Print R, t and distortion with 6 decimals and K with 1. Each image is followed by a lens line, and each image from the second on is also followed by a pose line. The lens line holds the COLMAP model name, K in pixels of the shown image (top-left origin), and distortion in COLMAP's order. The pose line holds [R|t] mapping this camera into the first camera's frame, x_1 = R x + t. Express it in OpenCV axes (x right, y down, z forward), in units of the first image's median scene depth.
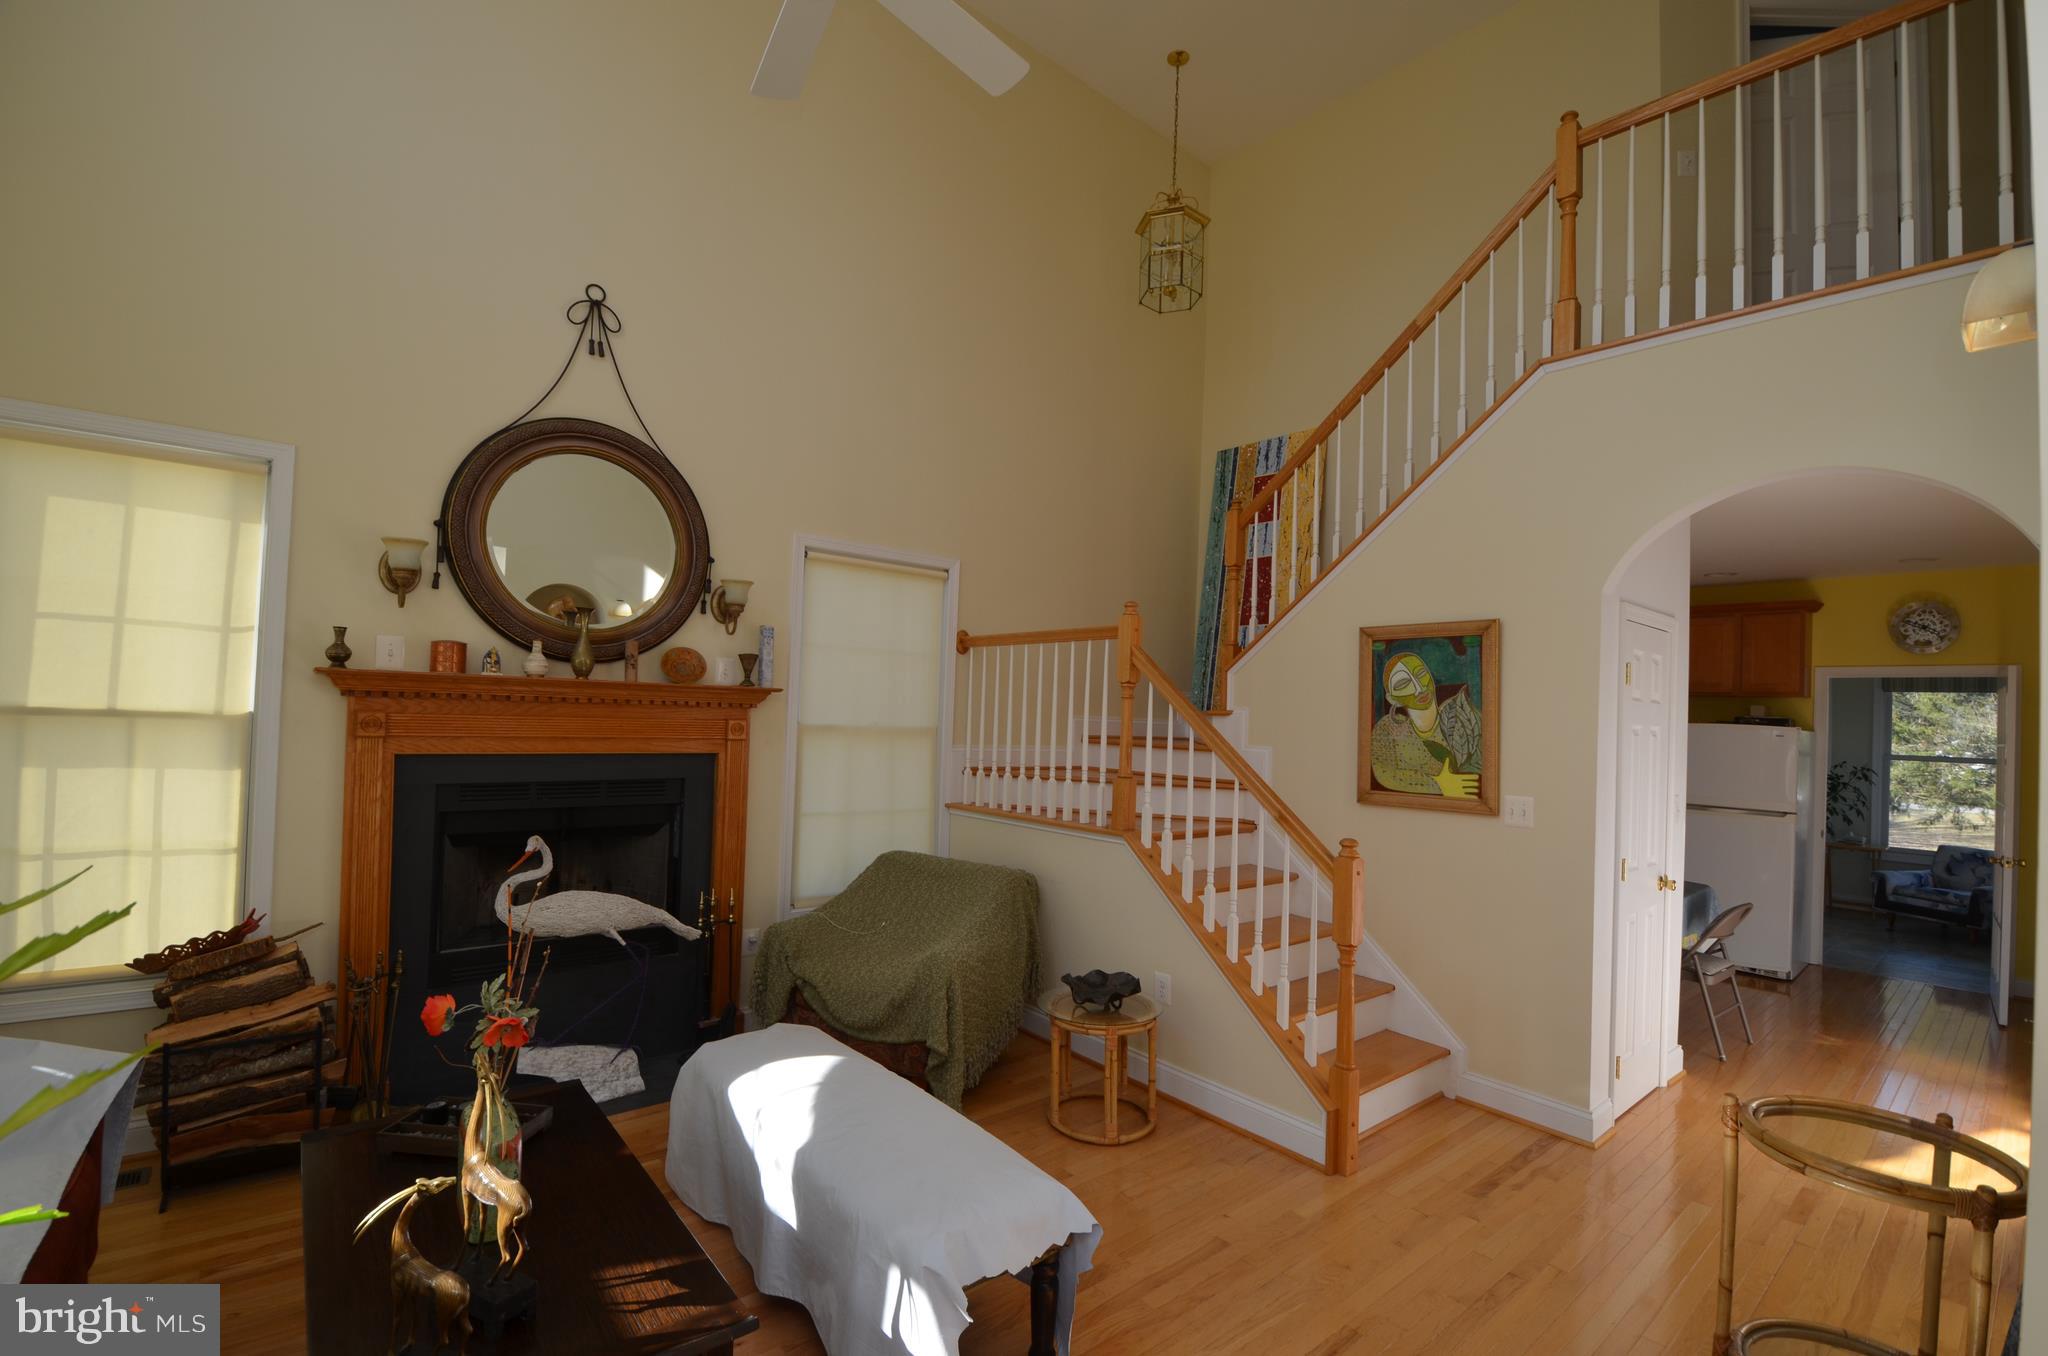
lens RADIAL K [[895.1, 0, 1020.0], [0, 895.1, 701.1], [0, 0, 1]] dist [0.022943, -0.025292]
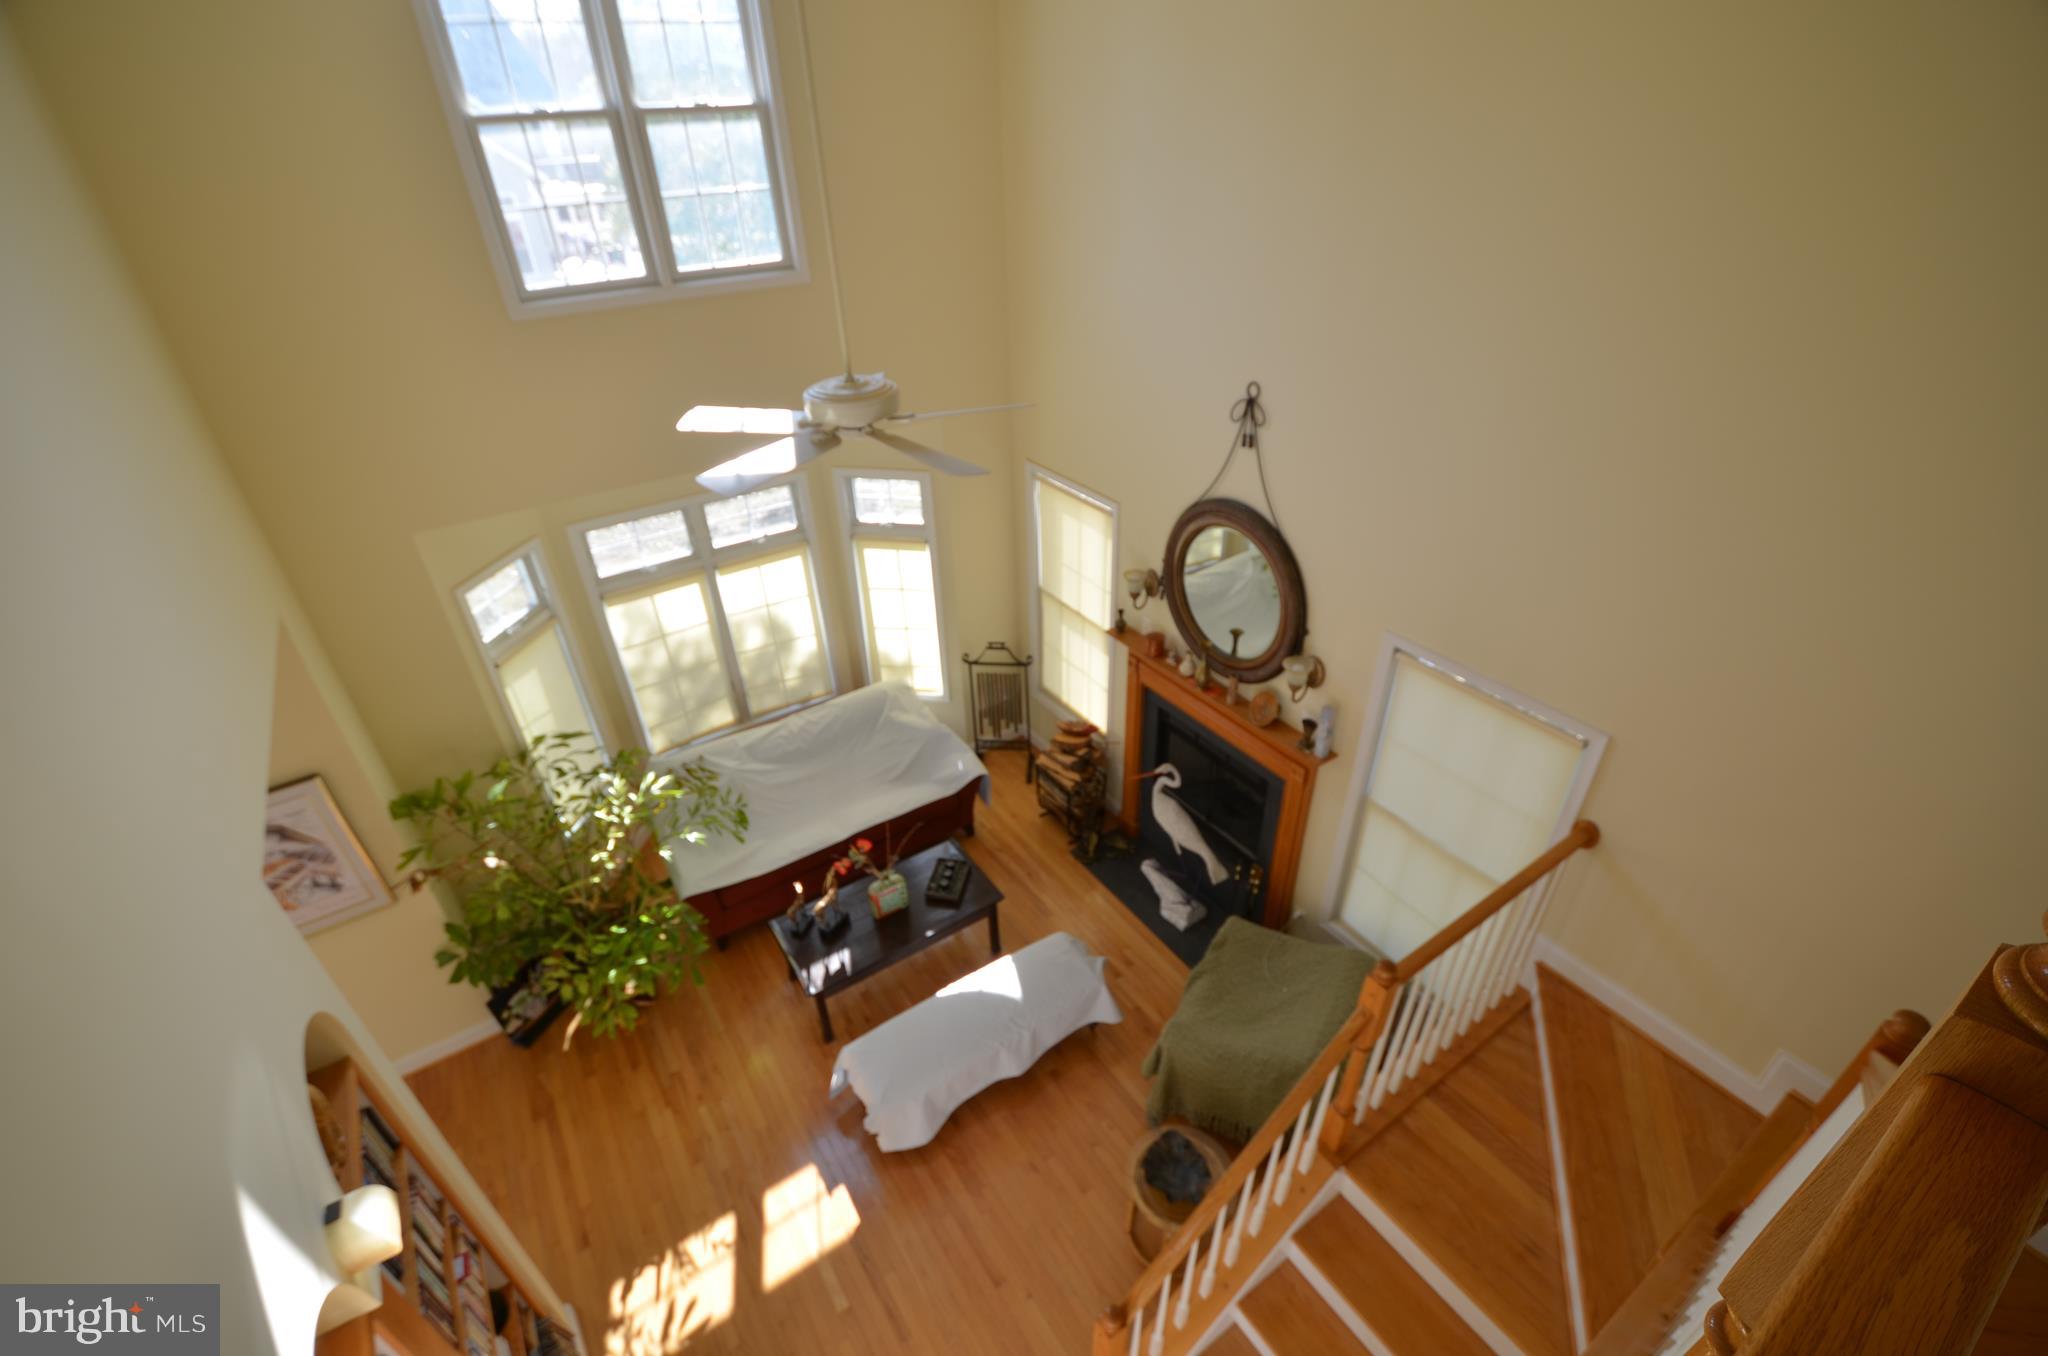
lens RADIAL K [[895.1, 0, 1020.0], [0, 895.1, 701.1], [0, 0, 1]] dist [0.022943, -0.025292]
pose [[-0.117043, 0.536811, -0.835544, 0.704867], [0.047928, 0.843400, 0.535145, -0.750238], [0.991970, 0.022589, -0.124442, 0.876917]]
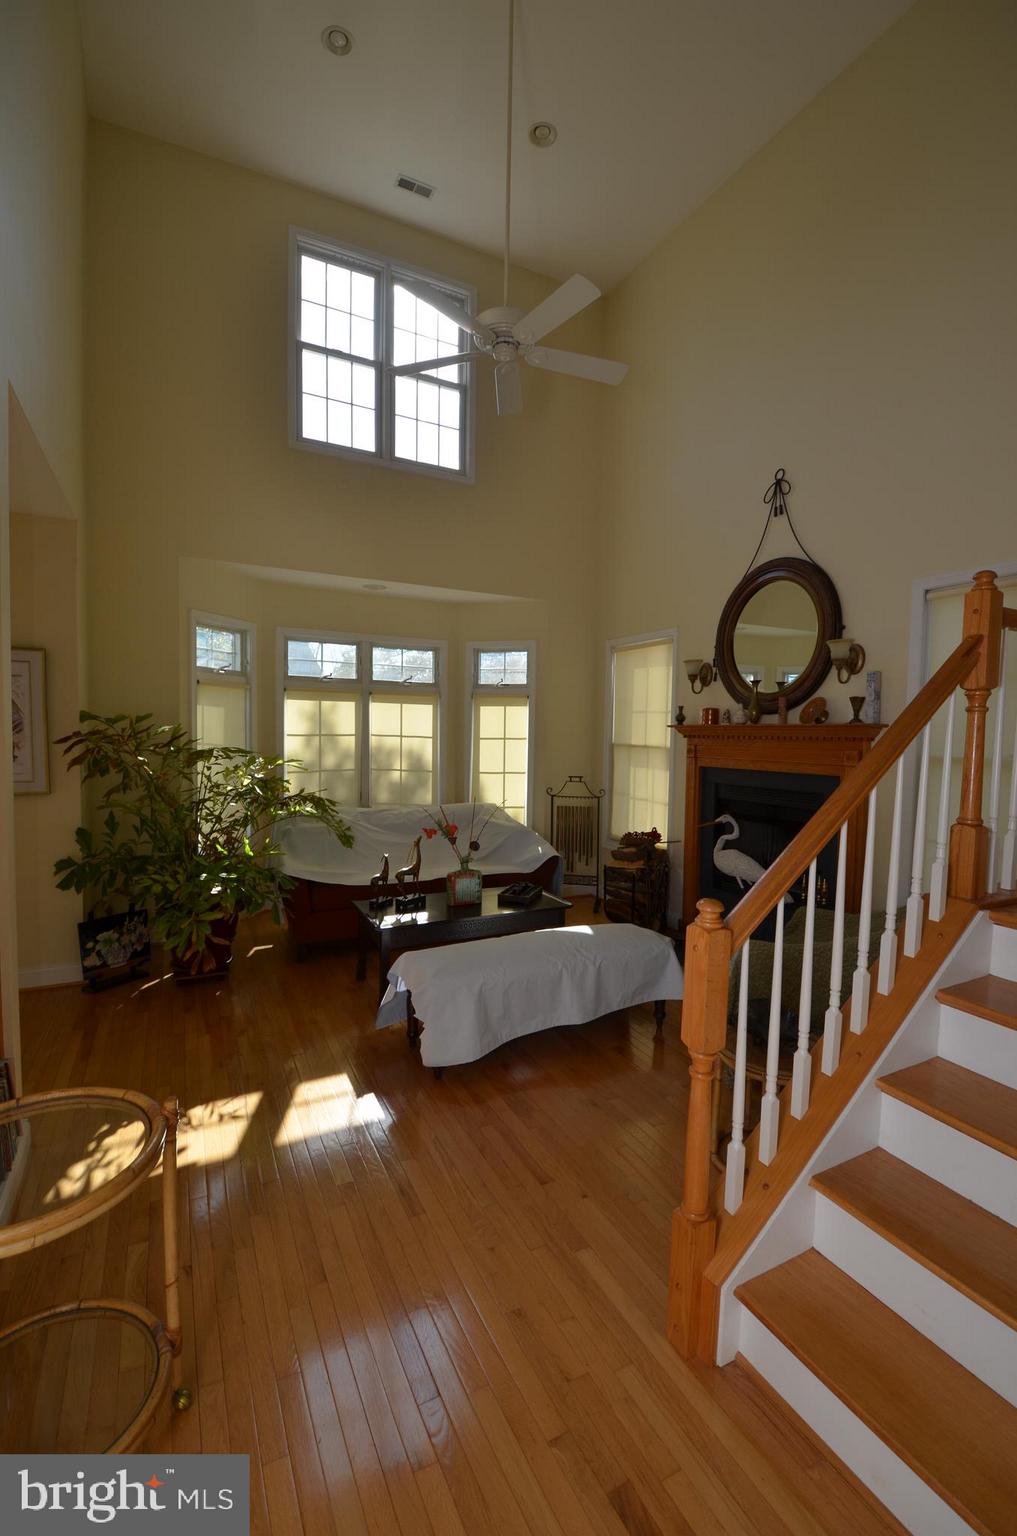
lens RADIAL K [[671.3, 0, 519.1], [0, 671.3, 772.6], [0, 0, 1]] dist [0.022943, -0.025292]
pose [[-0.230227, 0.022262, -0.972882, 0.787766], [-0.002742, 0.999719, 0.023525, 0.033902], [0.973133, 0.008084, -0.230101, 0.849981]]
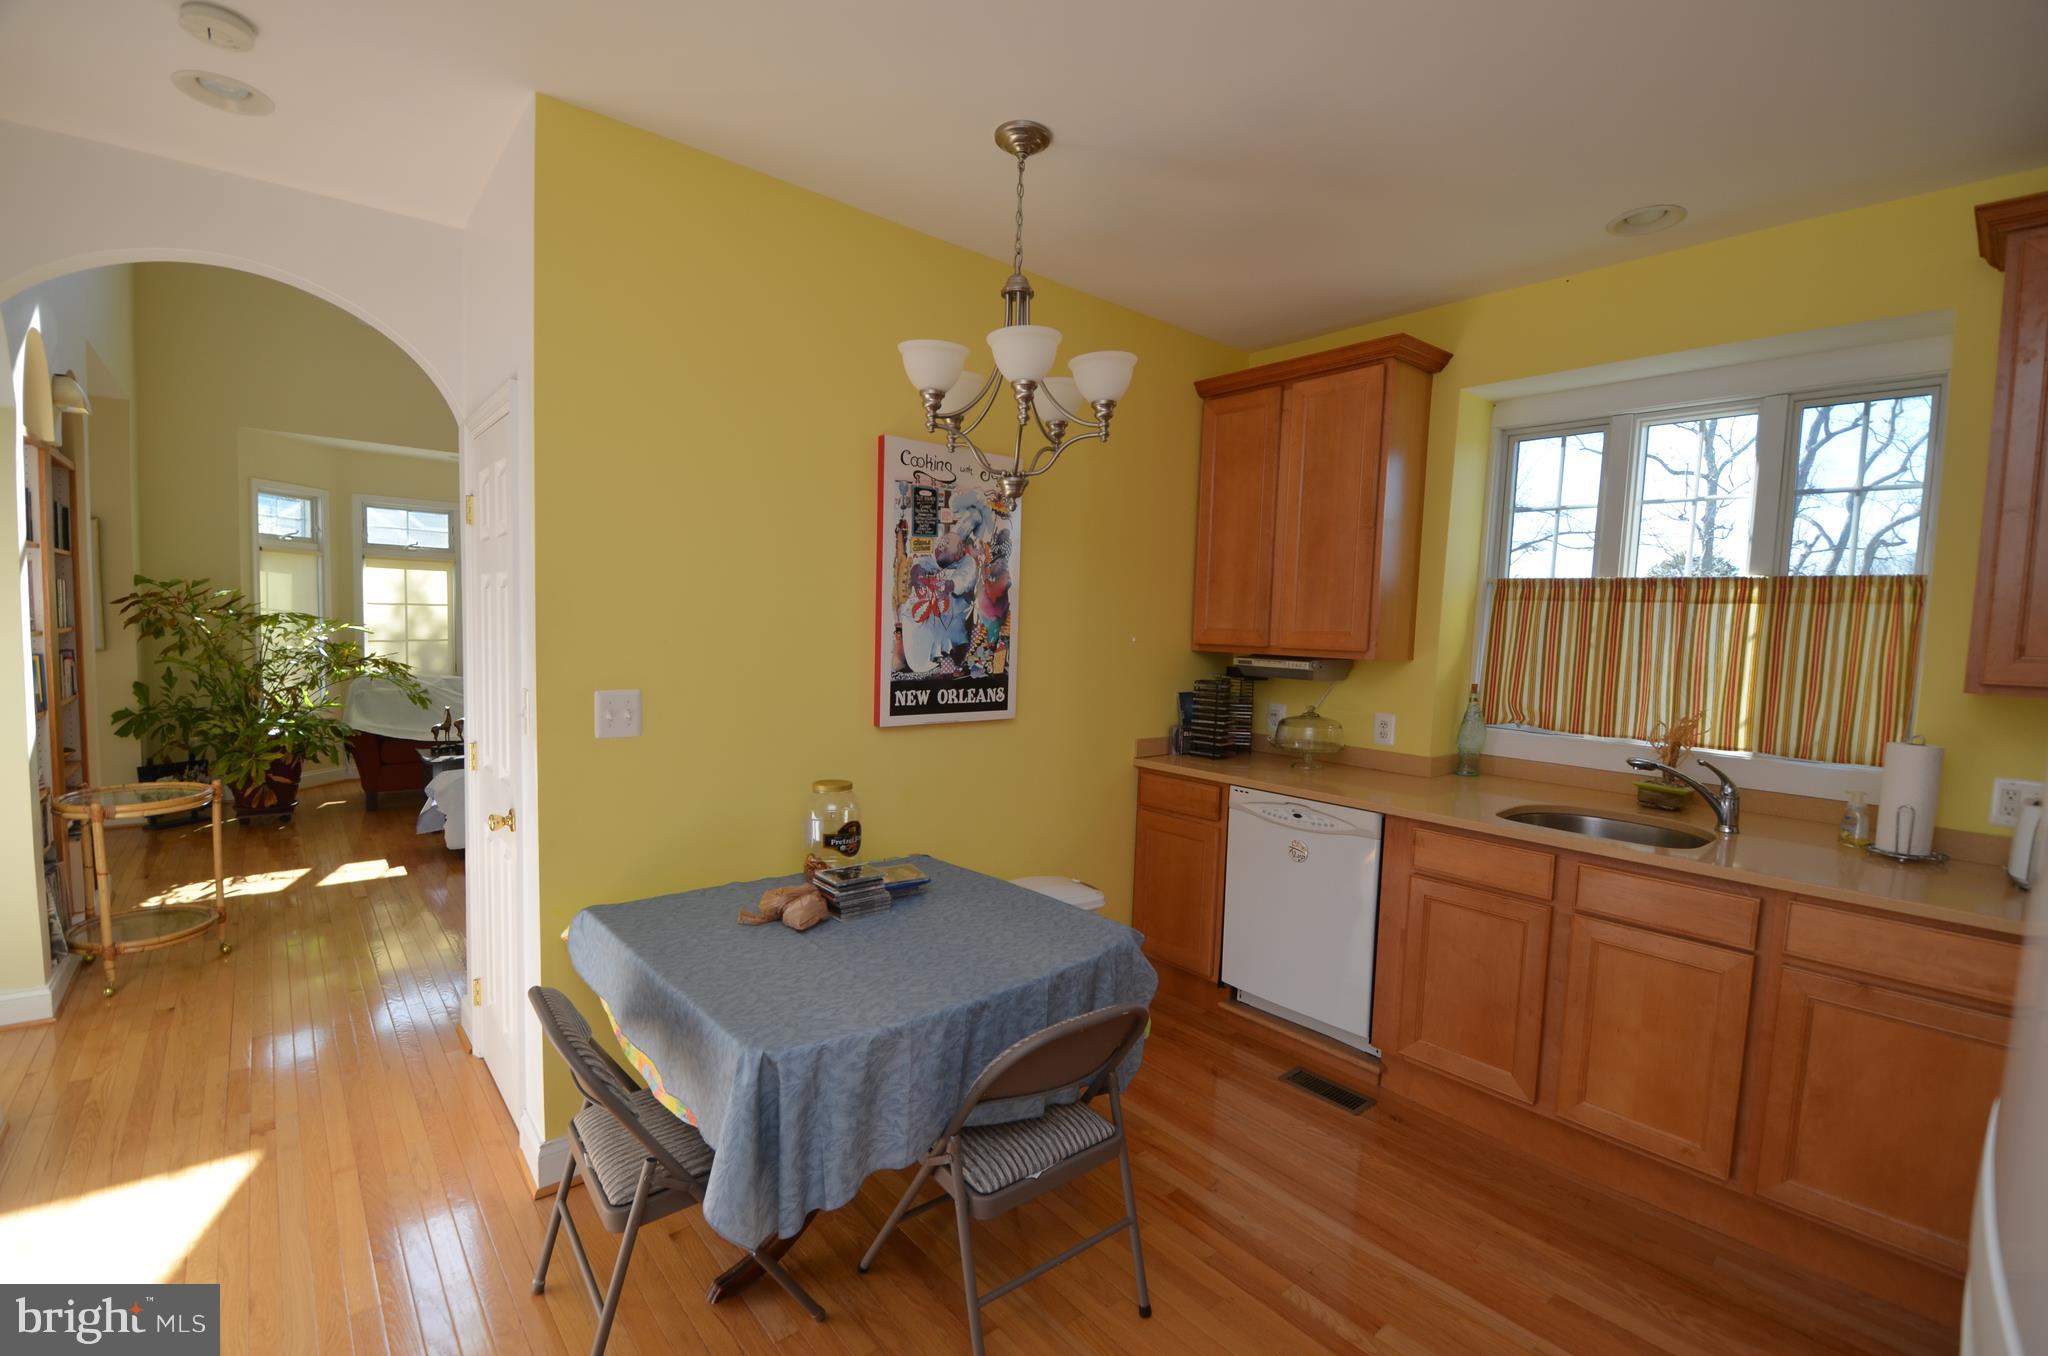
lens RADIAL K [[895.1, 0, 1020.0], [0, 895.1, 701.1], [0, 0, 1]] dist [0.022943, -0.025292]
pose [[-0.004546, 0.054497, -0.998504, 1.454003], [-0.012396, 0.998434, 0.054550, 0.077828], [0.999913, 0.012626, -0.003864, 1.468475]]
